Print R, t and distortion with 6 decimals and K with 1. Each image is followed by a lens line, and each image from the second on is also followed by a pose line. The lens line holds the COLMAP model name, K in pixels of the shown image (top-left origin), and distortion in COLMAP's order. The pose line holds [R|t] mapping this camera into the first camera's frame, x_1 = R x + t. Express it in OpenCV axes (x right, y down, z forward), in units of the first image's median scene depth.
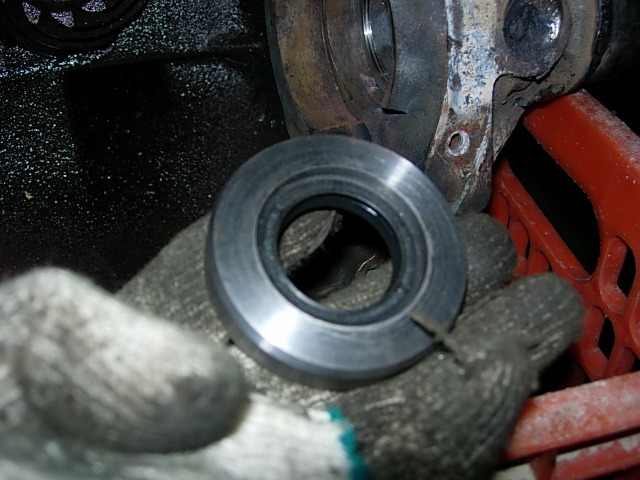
lens RADIAL K [[709.7, 0, 320.0], [0, 709.7, 240.5], [0, 0, 1]] dist [-0.182317, 0.000000]
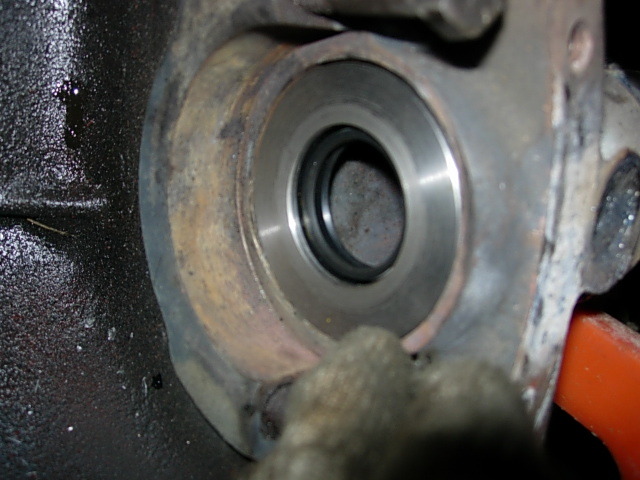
lens RADIAL K [[709.7, 0, 320.2], [0, 709.7, 237.9], [0, 0, 1]] dist [-0.182317, 0.000000]
pose [[0.907824, 0.041470, 0.417295, -0.184410], [0.038323, 0.982730, -0.181034, -0.156782], [-0.417596, 0.180339, 0.890557, 0.451707]]
